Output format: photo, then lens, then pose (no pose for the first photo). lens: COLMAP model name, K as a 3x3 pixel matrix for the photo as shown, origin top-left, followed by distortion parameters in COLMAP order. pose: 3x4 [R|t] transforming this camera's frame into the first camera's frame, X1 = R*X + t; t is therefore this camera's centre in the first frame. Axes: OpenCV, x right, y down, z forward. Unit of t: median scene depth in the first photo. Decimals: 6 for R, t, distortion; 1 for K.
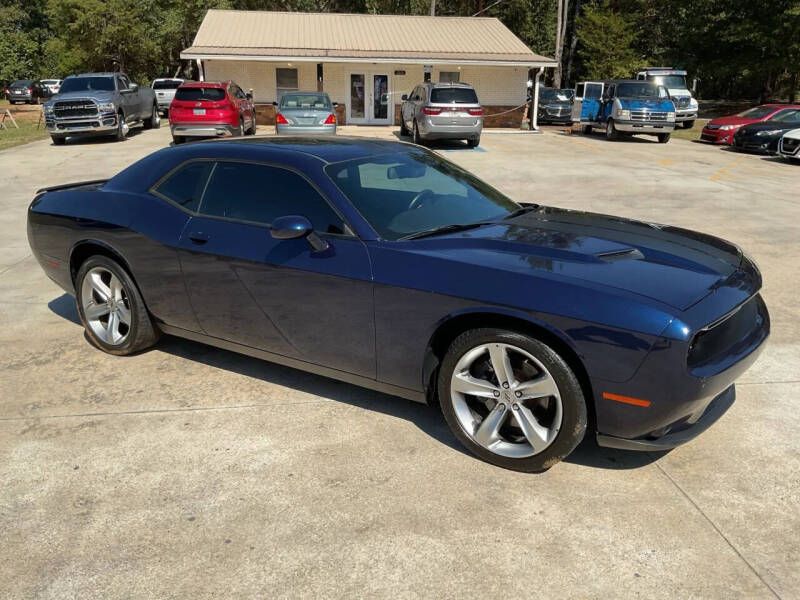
lens RADIAL K [[666.5, 0, 398.6], [0, 666.5, 297.5], [0, 0, 1]] dist [0.052661, -0.104158]
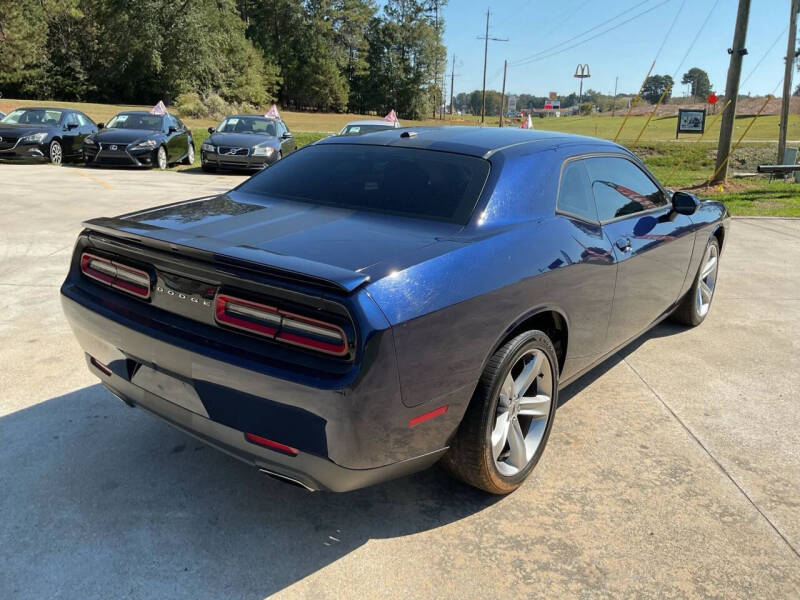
lens RADIAL K [[666.5, 0, 400.7], [0, 666.5, 301.9], [0, 0, 1]] dist [0.052661, -0.104158]
pose [[0.079324, -0.270117, 0.959554, -0.922242], [0.247306, 0.937827, 0.243556, -0.238422], [-0.965685, 0.217983, 0.141193, 0.915814]]
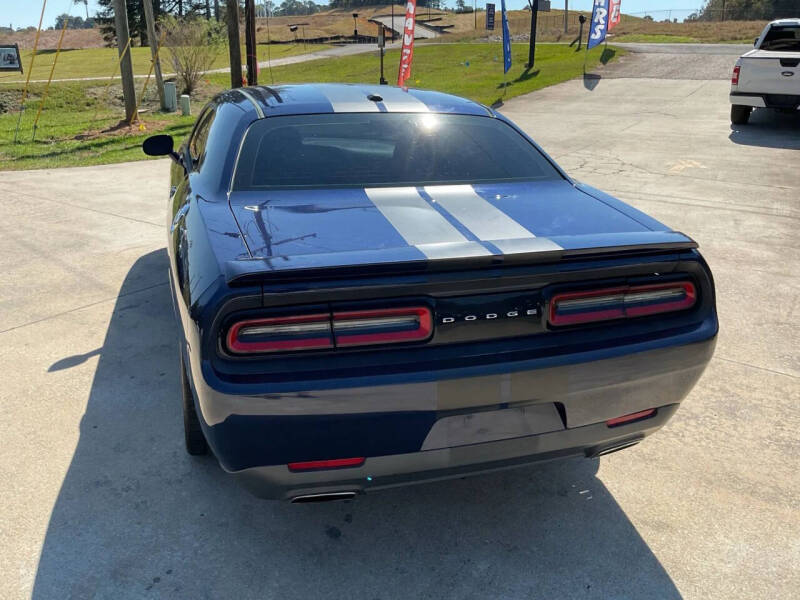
lens RADIAL K [[666.5, 0, 399.8], [0, 666.5, 297.8], [0, 0, 1]] dist [0.052661, -0.104158]
pose [[-0.772120, -0.223109, 0.595023, -0.659944], [0.158993, 0.838739, 0.520806, -0.392116], [-0.615265, 0.496729, -0.612135, 1.415752]]
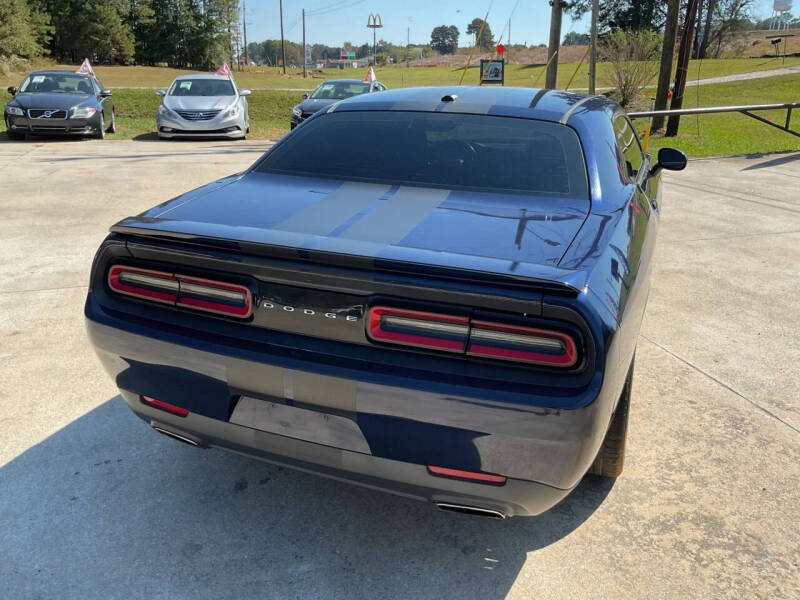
lens RADIAL K [[666.5, 0, 401.0], [0, 666.5, 302.3], [0, 0, 1]] dist [0.052661, -0.104158]
pose [[-0.210761, -0.326521, 0.921393, -0.839229], [0.250918, 0.892914, 0.373824, -0.301968], [-0.944786, 0.309981, -0.106261, 1.126561]]
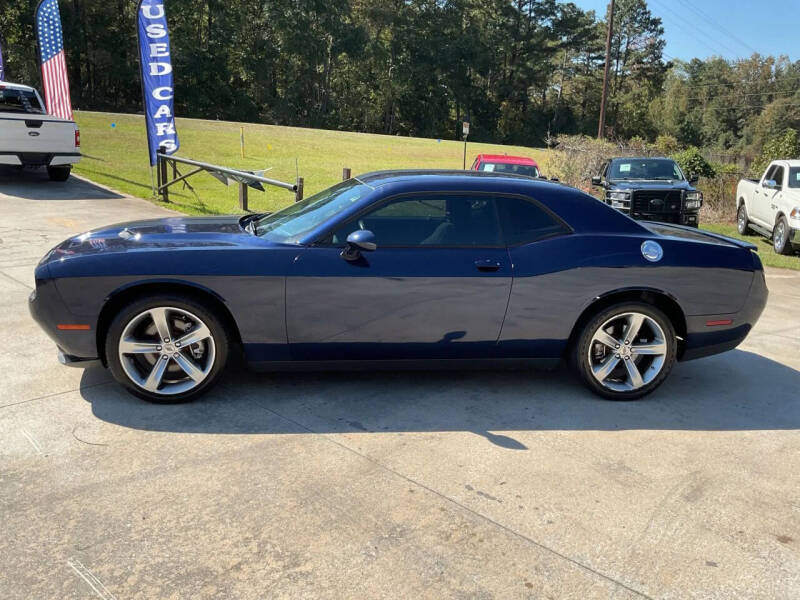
lens RADIAL K [[666.5, 0, 388.0], [0, 666.5, 319.9], [0, 0, 1]] dist [0.052661, -0.104158]
pose [[-0.757316, 0.136911, -0.638535, 0.607621], [-0.219124, 0.867816, 0.445959, -0.440915], [0.615188, 0.477651, -0.627211, 1.553743]]
